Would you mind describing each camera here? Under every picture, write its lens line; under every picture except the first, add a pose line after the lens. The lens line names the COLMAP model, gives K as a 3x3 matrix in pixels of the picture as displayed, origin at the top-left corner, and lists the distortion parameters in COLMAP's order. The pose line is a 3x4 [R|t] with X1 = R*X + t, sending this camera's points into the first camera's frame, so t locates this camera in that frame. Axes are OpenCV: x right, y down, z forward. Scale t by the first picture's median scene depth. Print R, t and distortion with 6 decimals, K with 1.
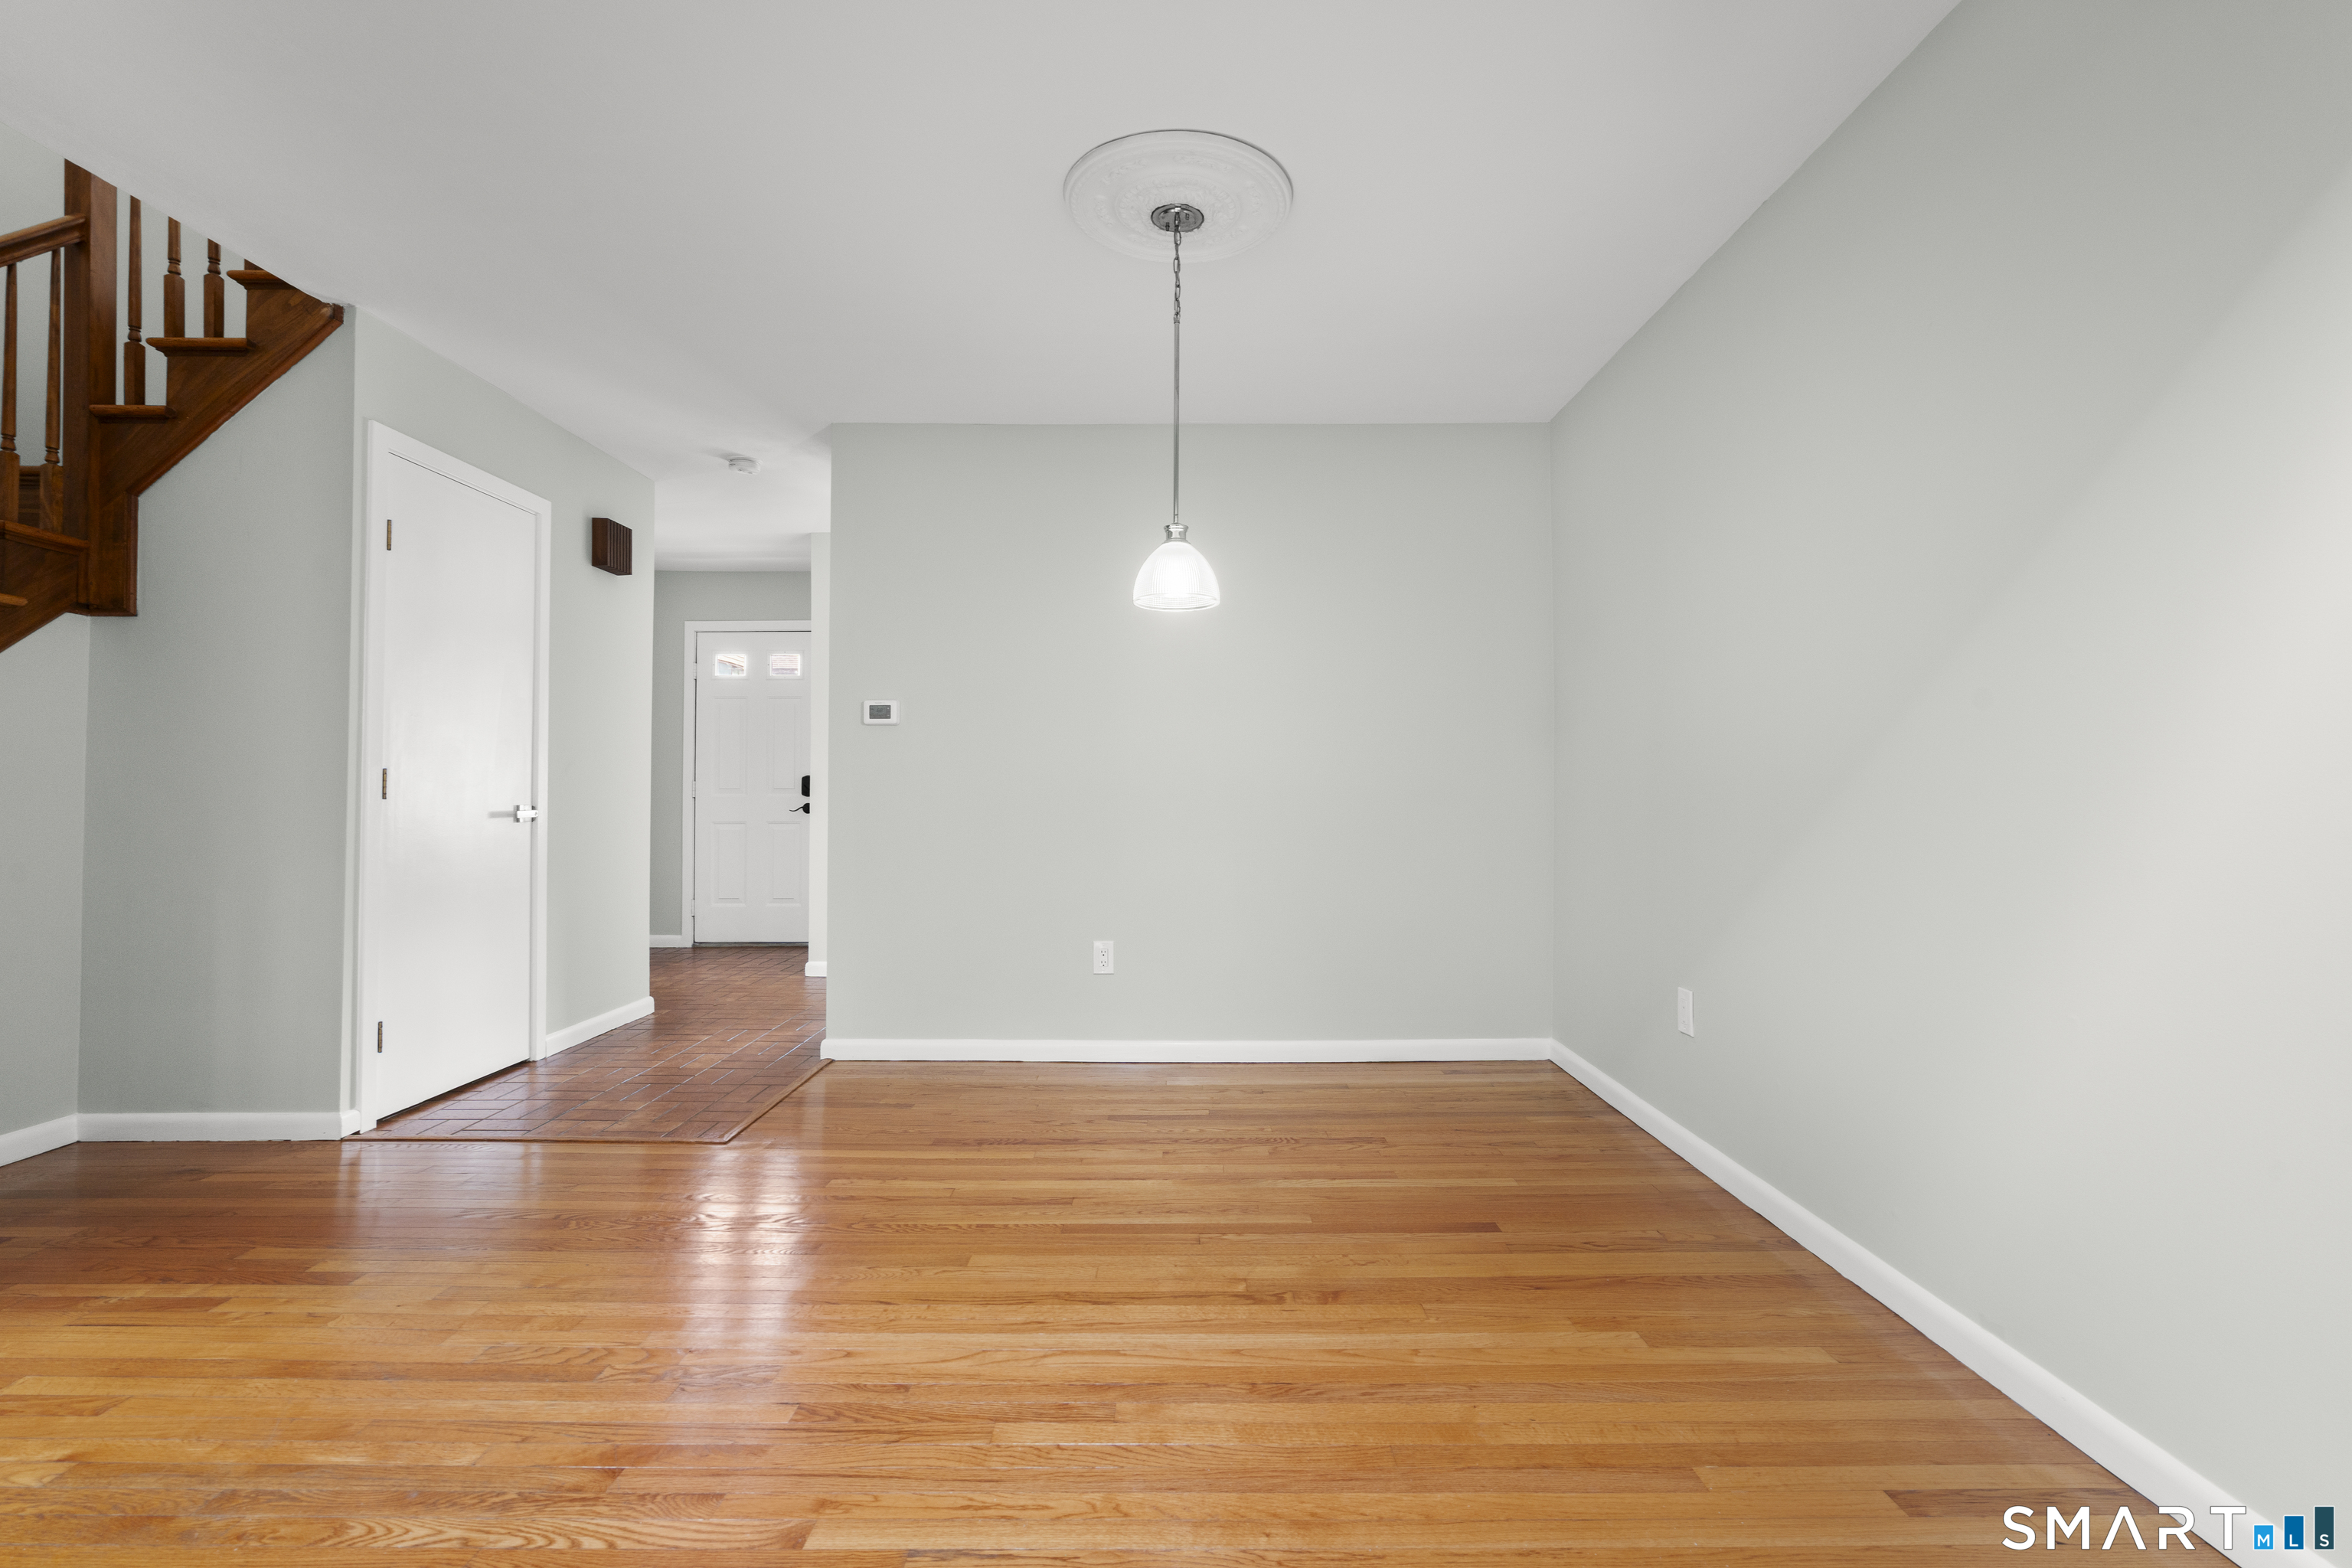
lens RADIAL K [[1060.0, 0, 1187.6], [0, 1060.0, 763.6], [0, 0, 1]] dist [-0.002022, 0.002265]
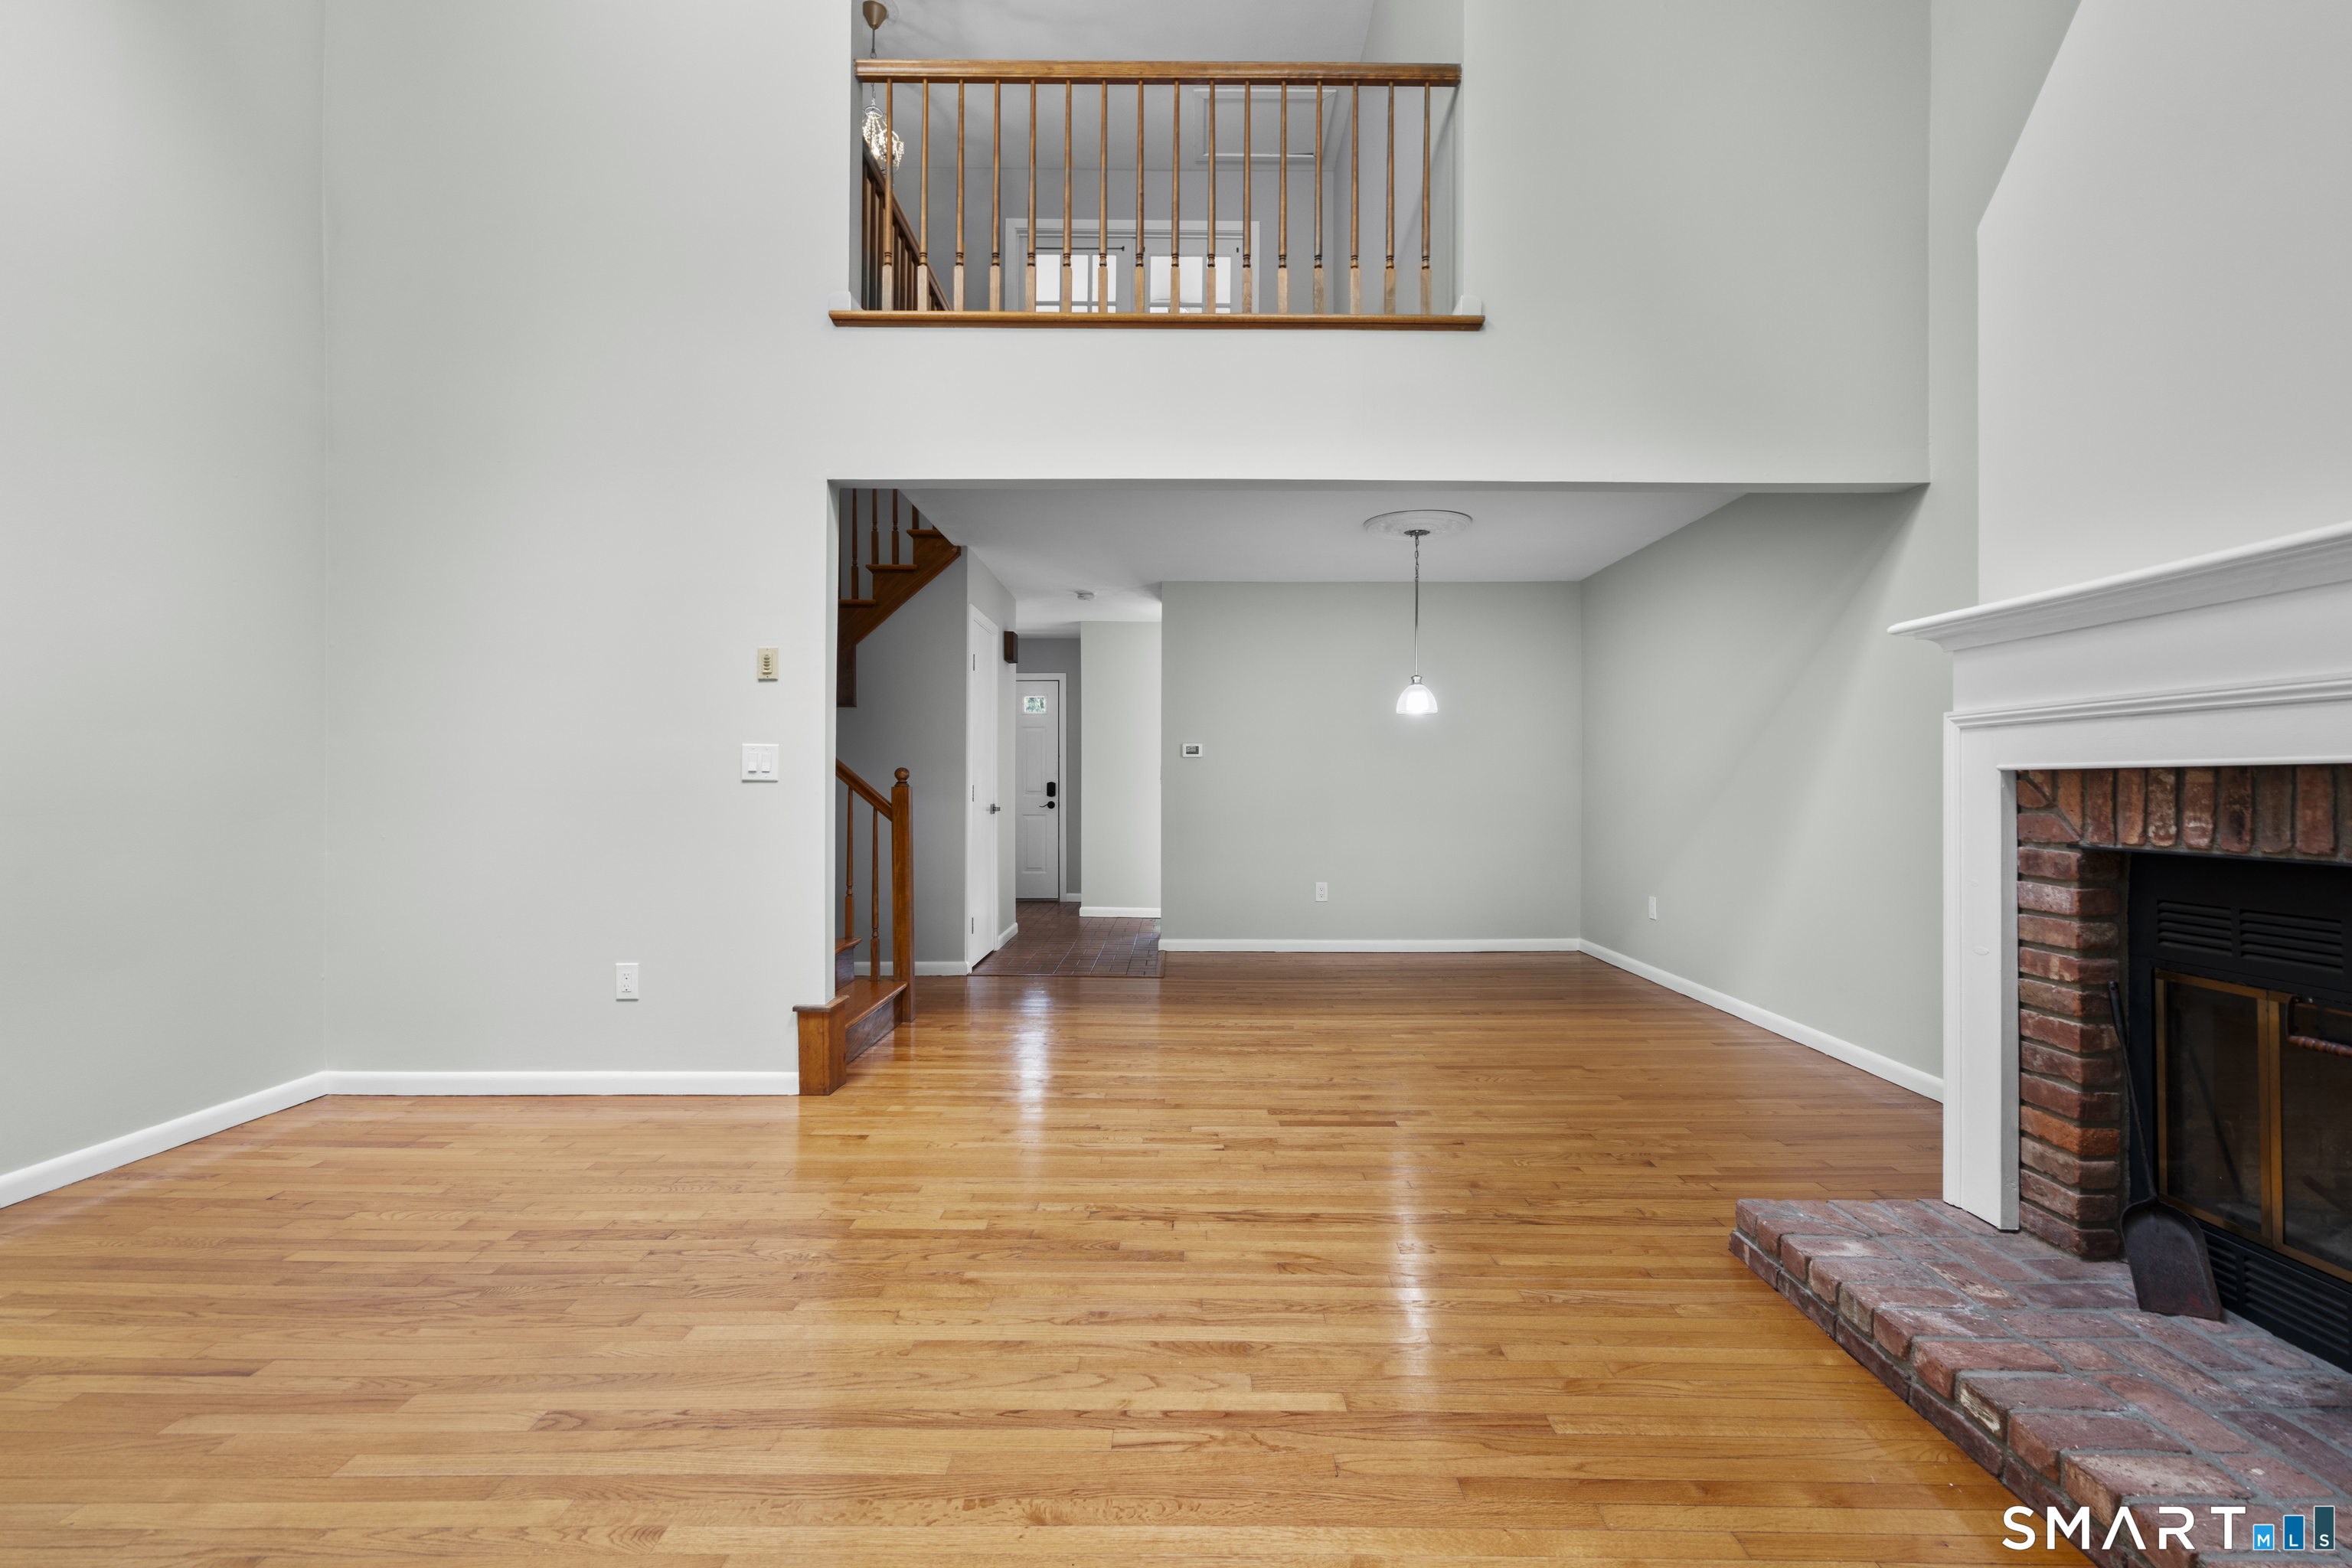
lens RADIAL K [[1060.0, 0, 1176.4], [0, 1060.0, 785.9], [0, 0, 1]] dist [-0.002022, 0.002265]
pose [[0.999948, 0.000022, -0.010174, -0.384763], [0.000239, 0.999670, 0.025699, -0.045664], [0.010171, -0.025700, 0.999618, -0.941704]]
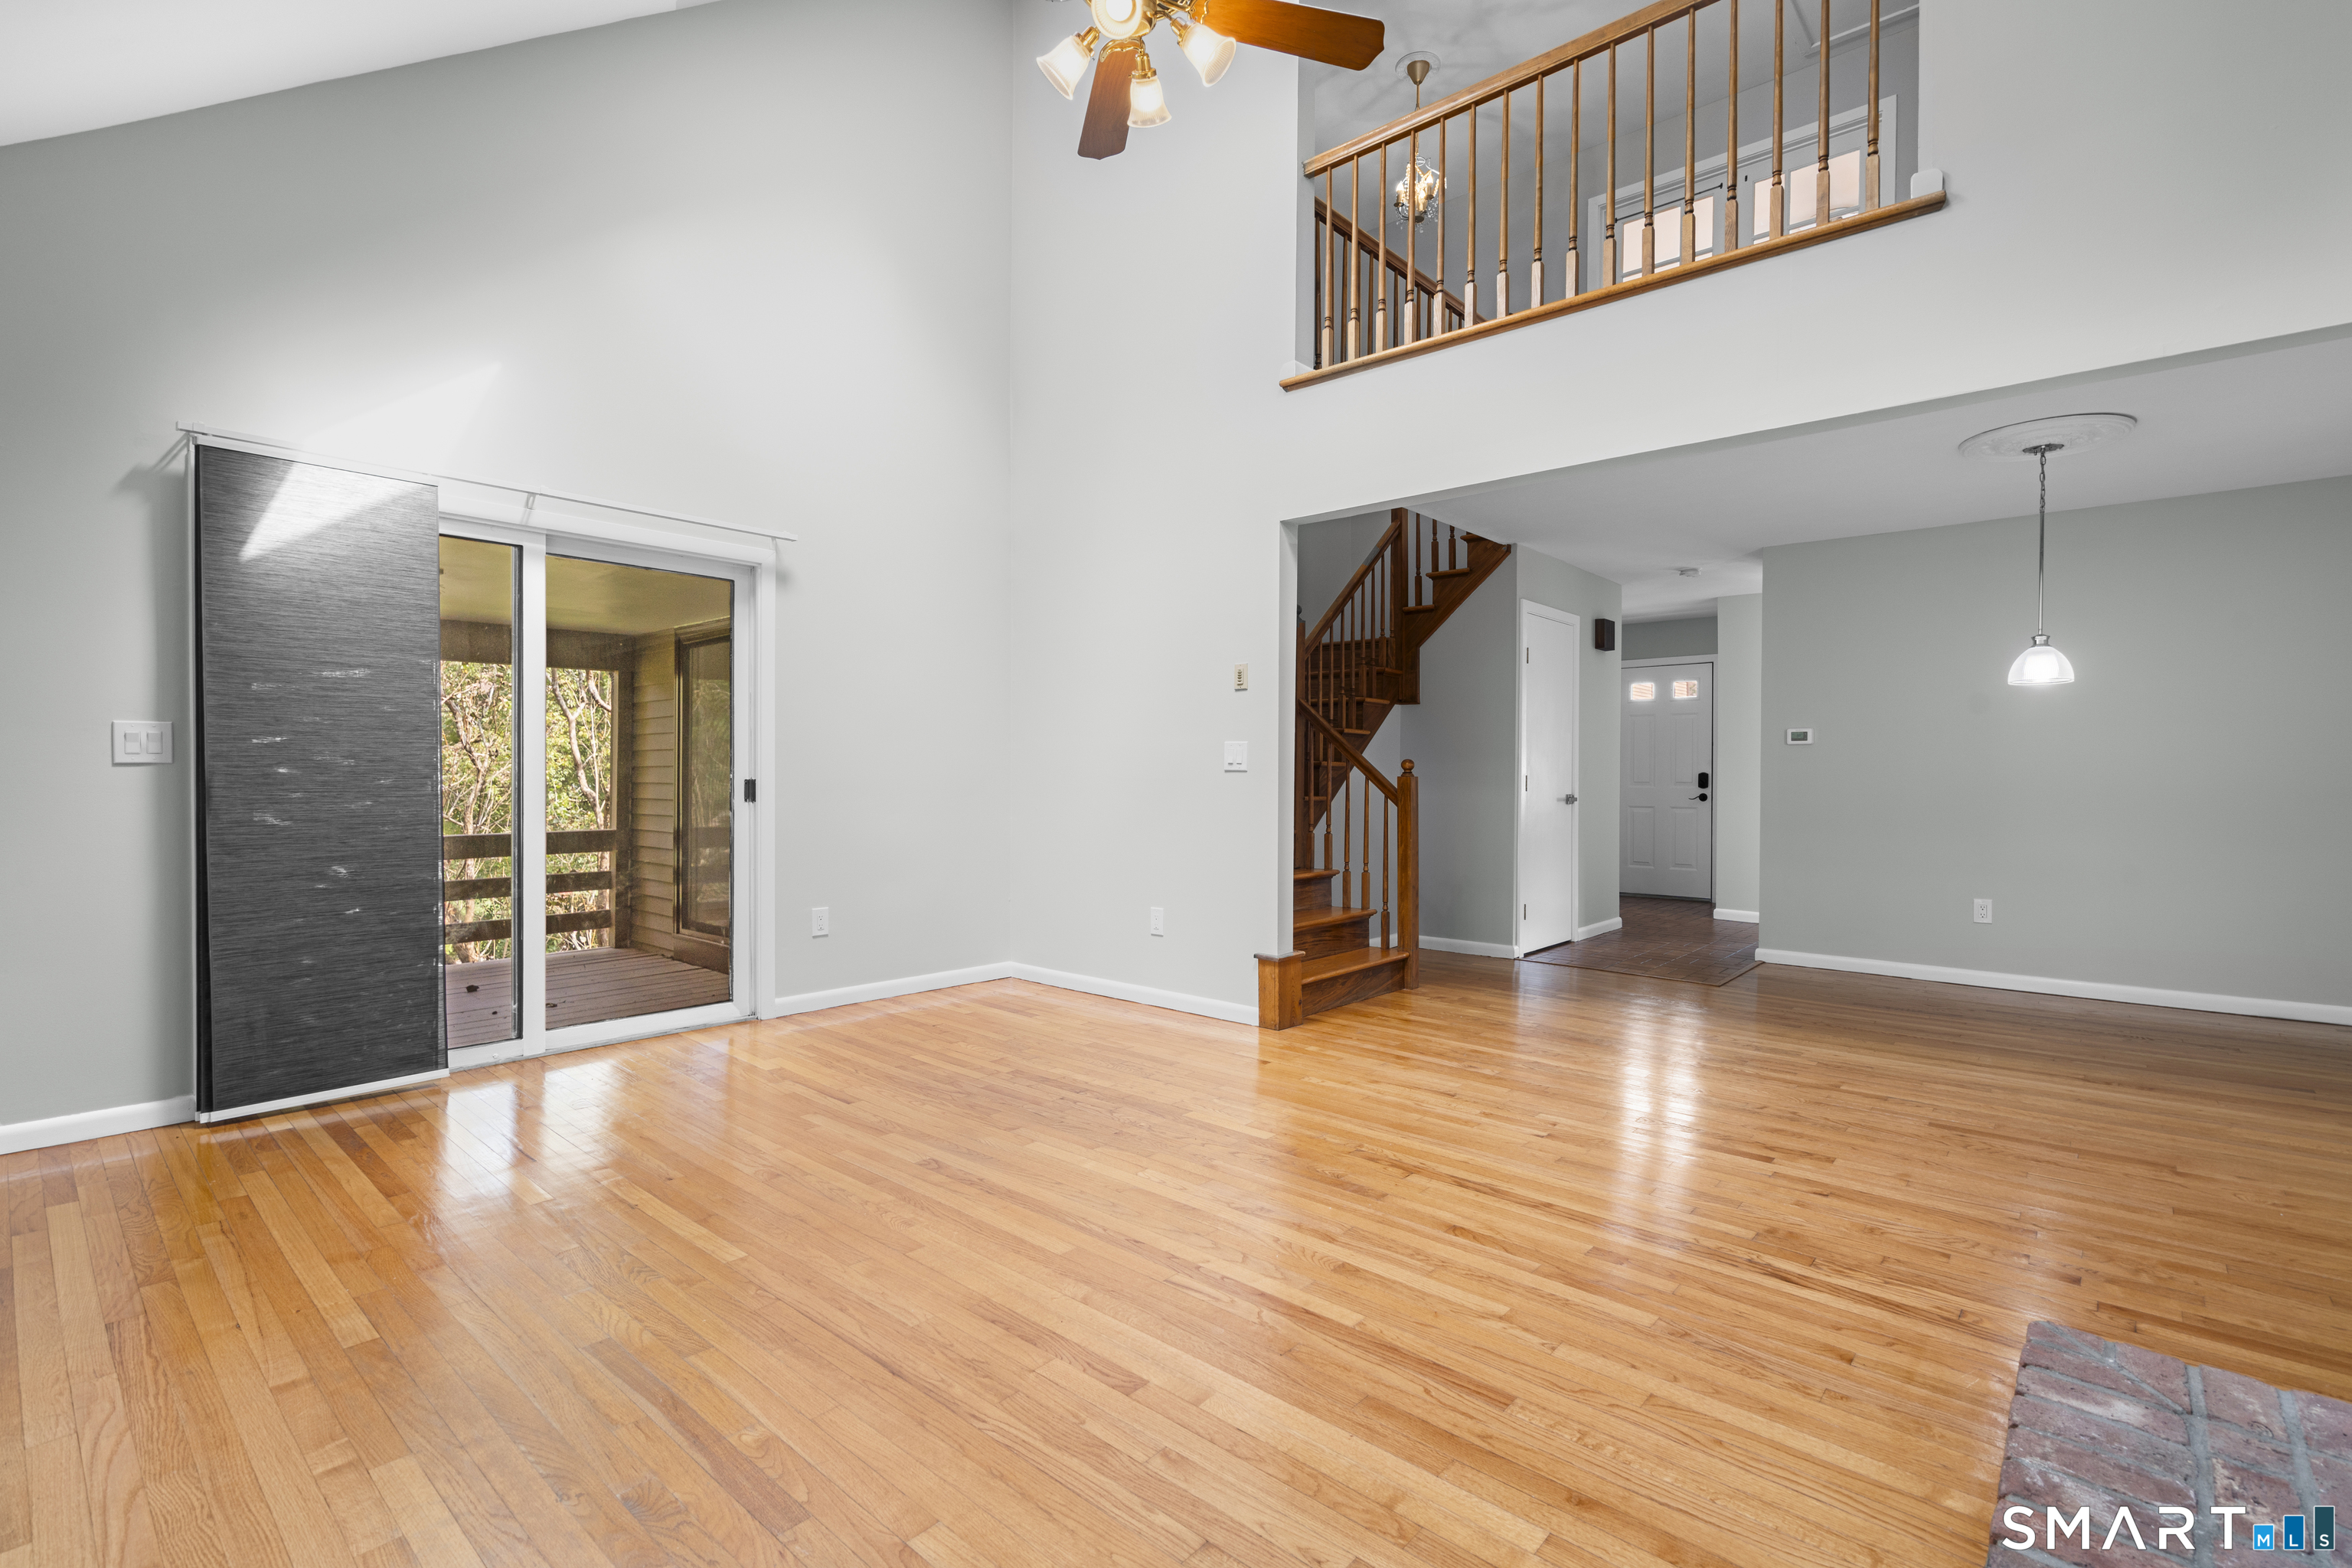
lens RADIAL K [[1060.0, 0, 1182.1], [0, 1060.0, 785.9], [0, 0, 1]] dist [-0.002022, 0.002265]
pose [[0.747512, 0.010055, -0.664172, 0.071604], [0.013470, 0.999450, 0.030291, -0.046183], [0.664112, -0.031589, 0.746966, -0.920355]]
